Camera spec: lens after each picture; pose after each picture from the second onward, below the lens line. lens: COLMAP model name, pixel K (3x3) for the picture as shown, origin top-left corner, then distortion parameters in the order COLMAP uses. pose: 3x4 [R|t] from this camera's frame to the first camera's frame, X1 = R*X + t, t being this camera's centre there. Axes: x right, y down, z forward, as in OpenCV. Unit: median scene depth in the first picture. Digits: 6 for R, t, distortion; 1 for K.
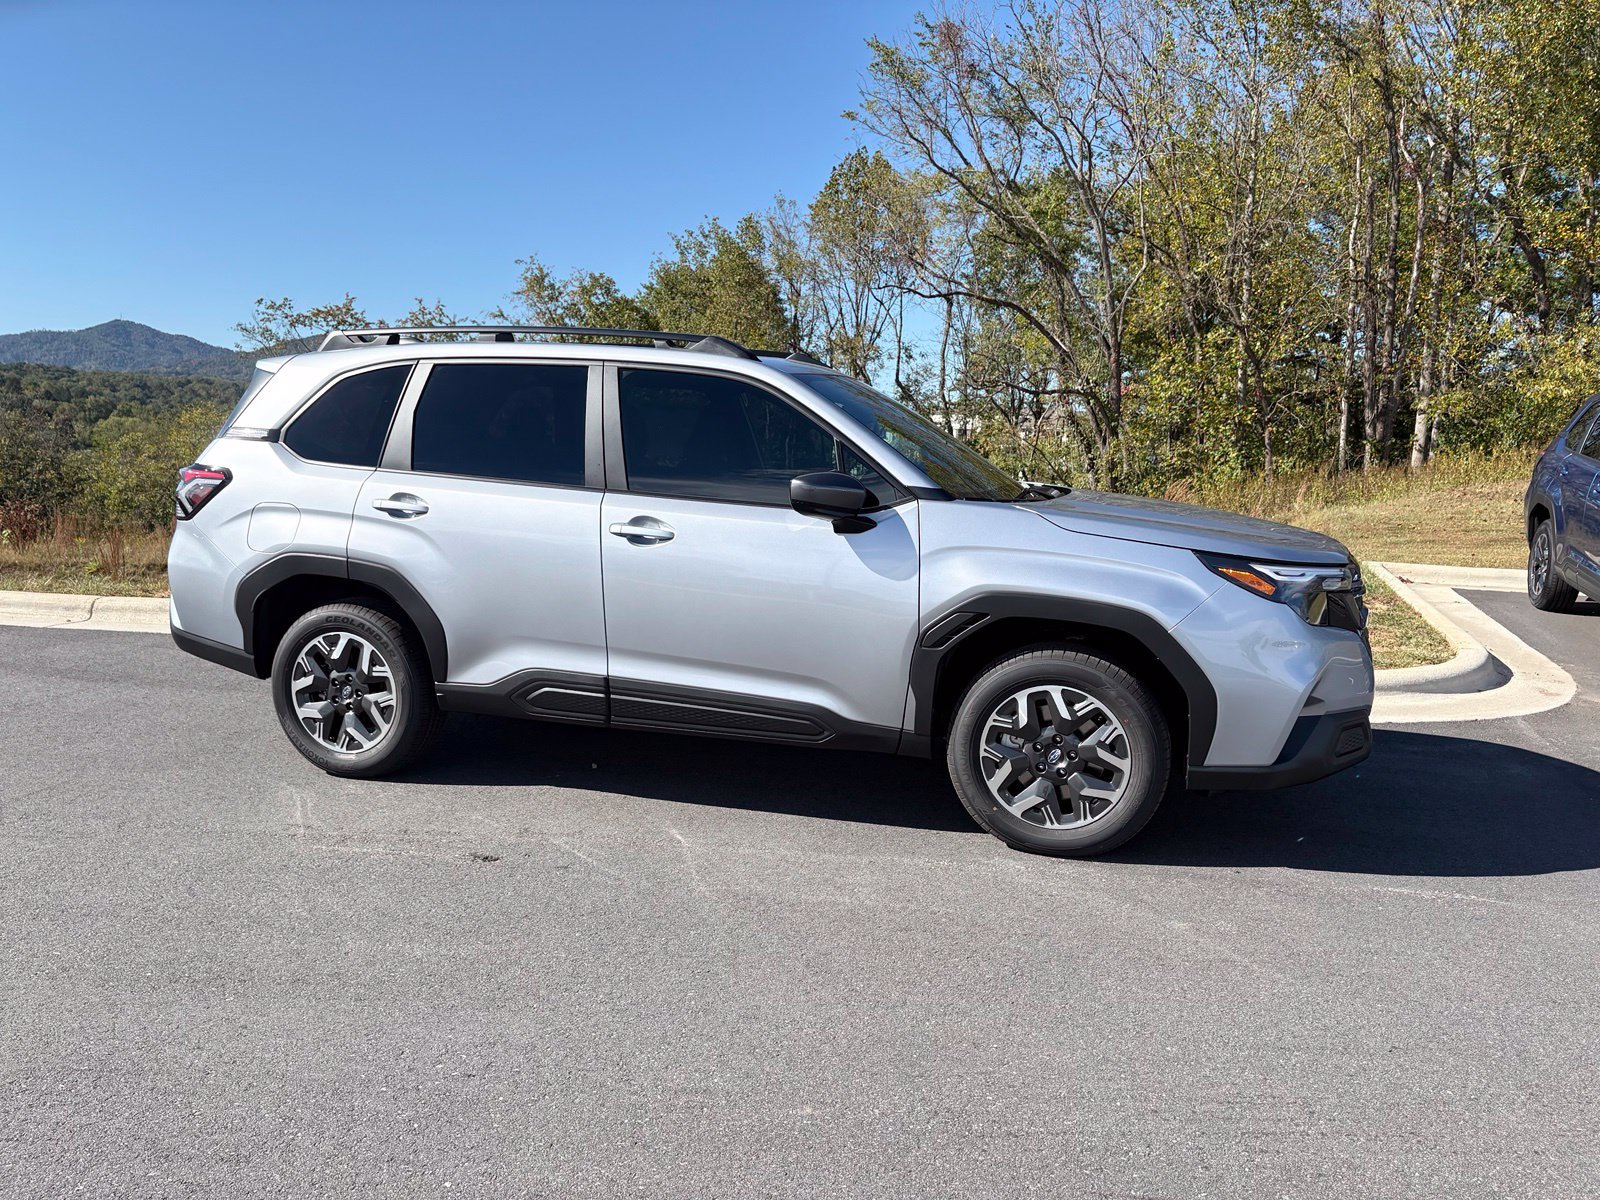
lens RADIAL K [[1207.5, 0, 825.4], [0, 1207.5, 599.0], [0, 0, 1]] dist [0.093410, -0.079681]
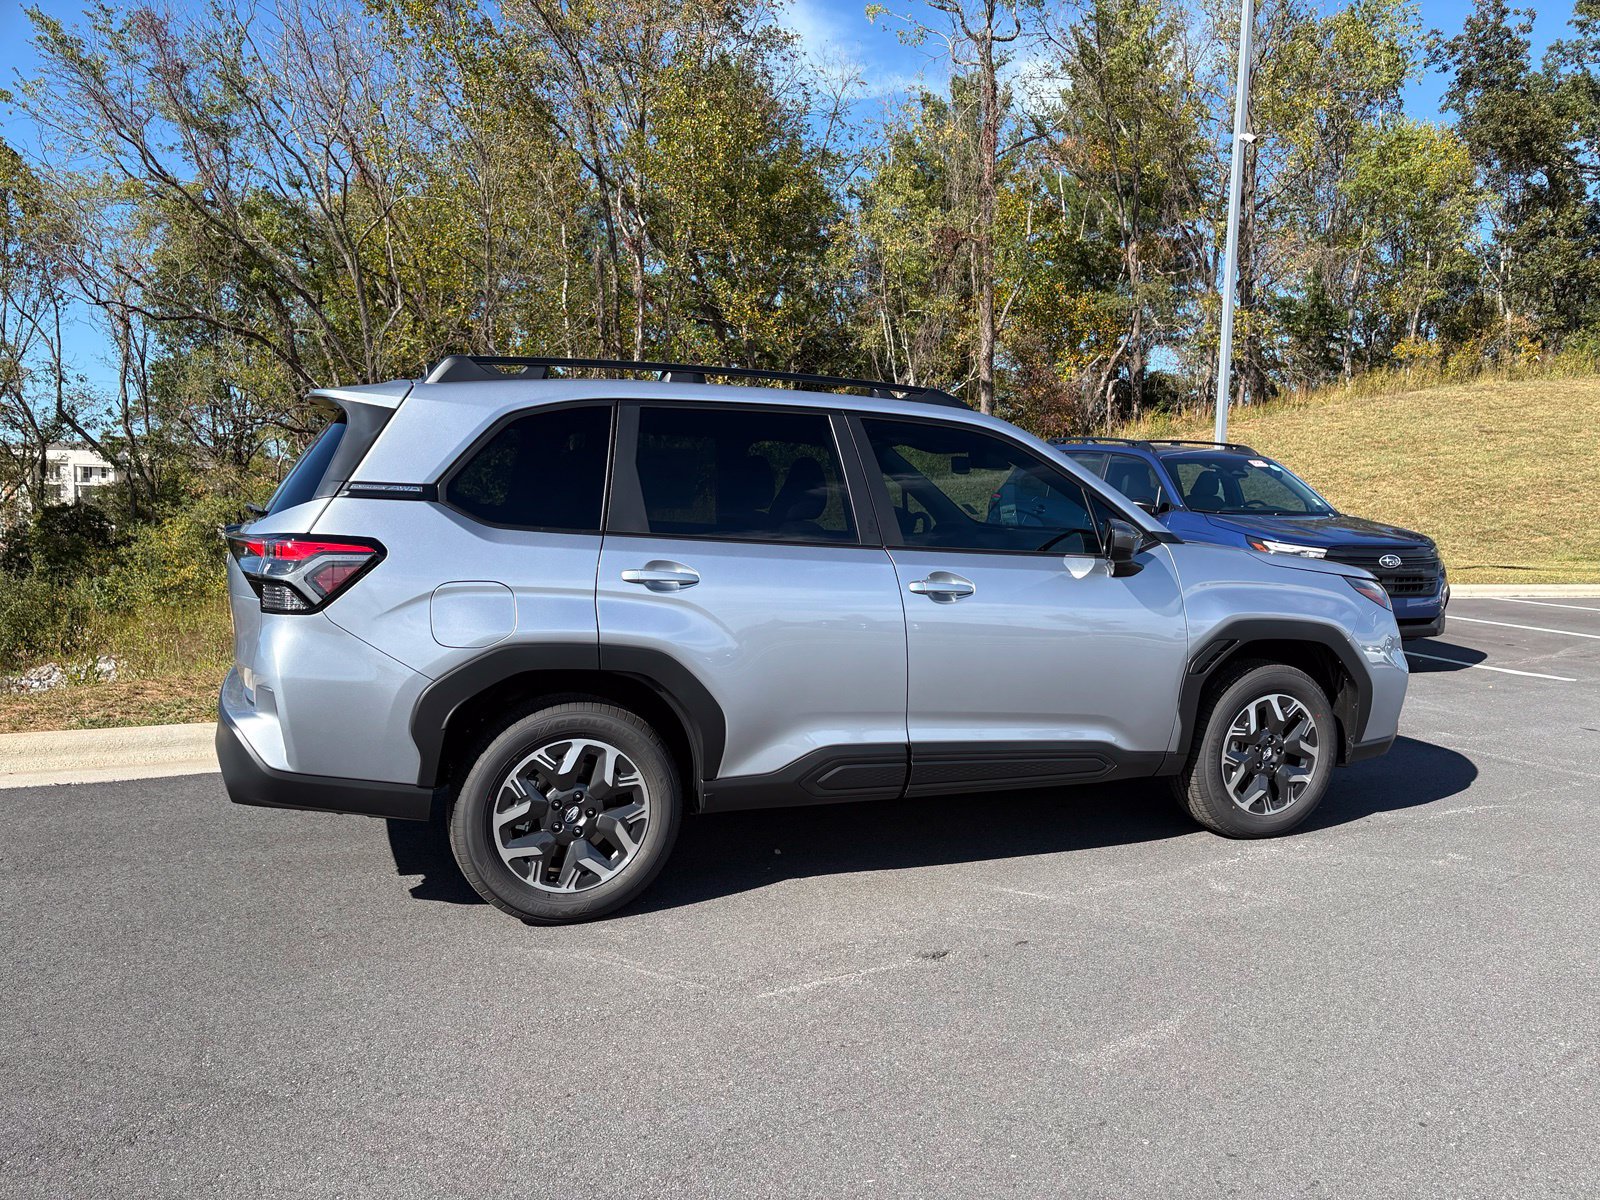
lens RADIAL K [[1216.5, 0, 800.0], [0, 1216.5, 600.0], [0, 0, 1]] dist [0.072274, -0.071505]
pose [[0.773088, -0.063516, 0.631110, -0.781655], [0.085553, 0.996323, -0.004527, -0.047030], [-0.628502, 0.057493, 0.775680, 0.290581]]
